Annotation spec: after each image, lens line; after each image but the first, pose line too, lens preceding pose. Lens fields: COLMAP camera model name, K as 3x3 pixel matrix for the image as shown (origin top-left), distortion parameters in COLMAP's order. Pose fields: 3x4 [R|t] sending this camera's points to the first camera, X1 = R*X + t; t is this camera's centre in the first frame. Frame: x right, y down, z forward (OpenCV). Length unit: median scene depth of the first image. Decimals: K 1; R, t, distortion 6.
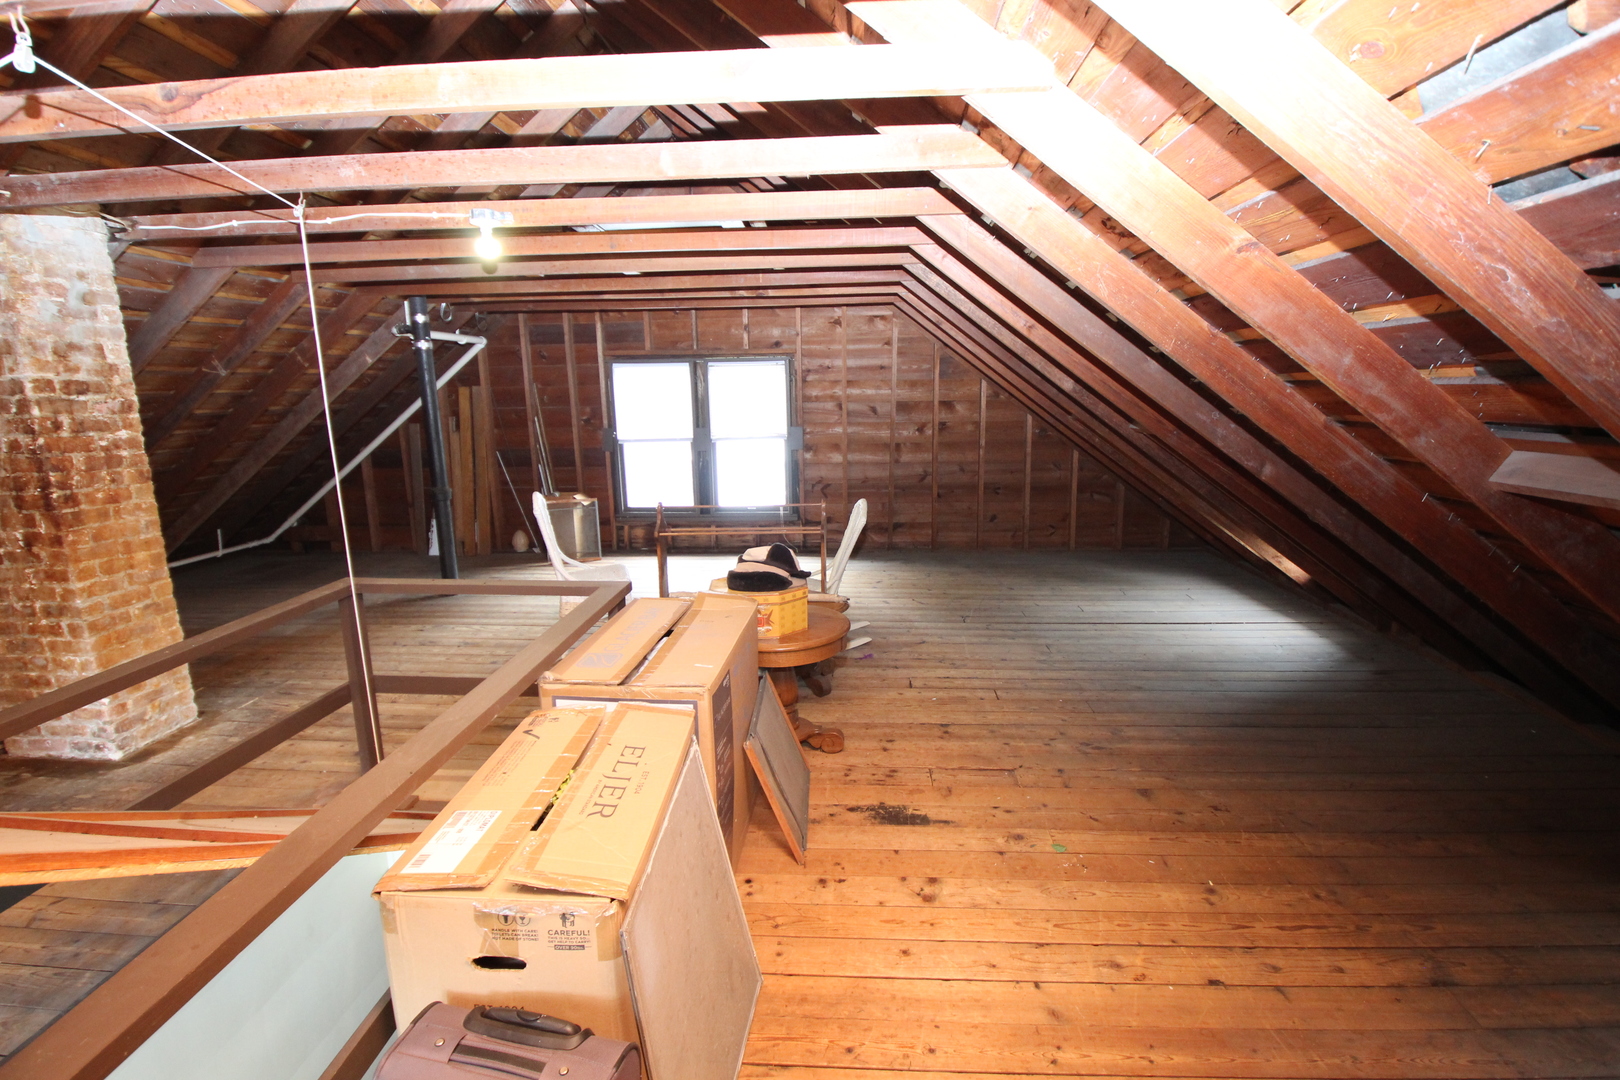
lens RADIAL K [[755.2, 0, 813.0], [0, 755.2, 541.5], [0, 0, 1]] dist [-0.000022, -0.014975]
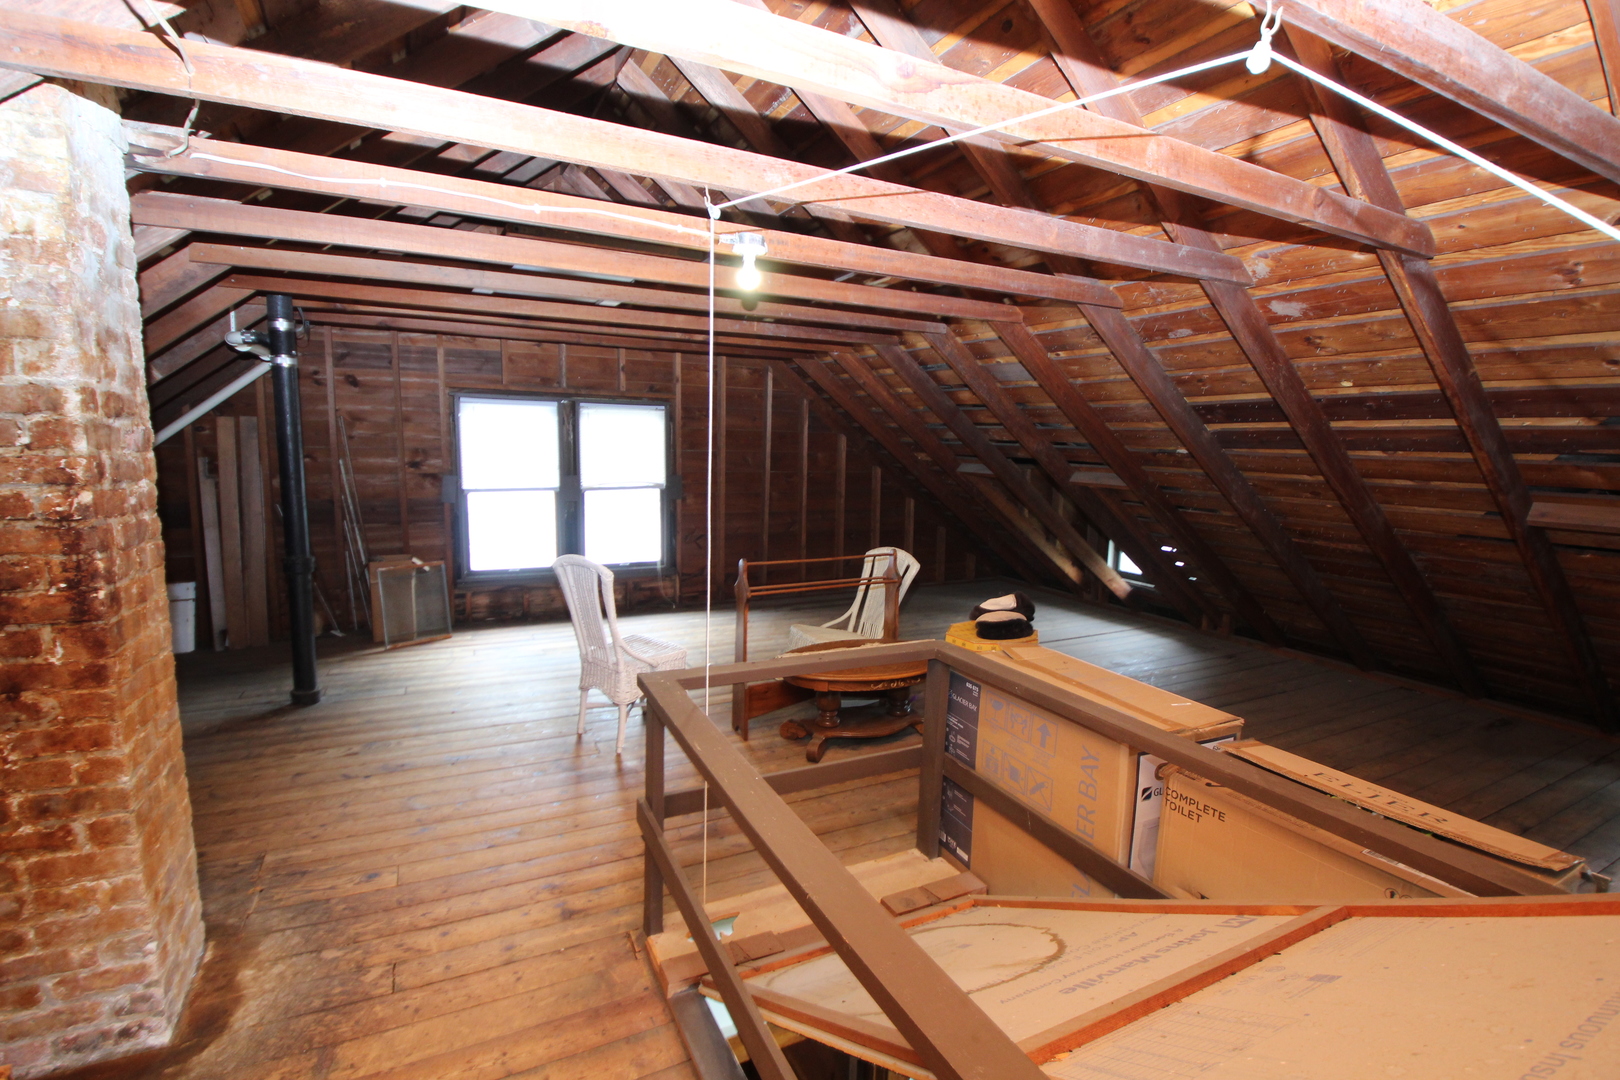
lens RADIAL K [[755.2, 0, 813.7], [0, 755.2, 539.4], [0, 0, 1]] dist [-0.000022, -0.014975]
pose [[0.853862, -0.033747, 0.519404, -0.817429], [0.066434, 0.996800, -0.044449, -0.040711], [-0.516242, 0.072459, 0.853372, 0.229503]]
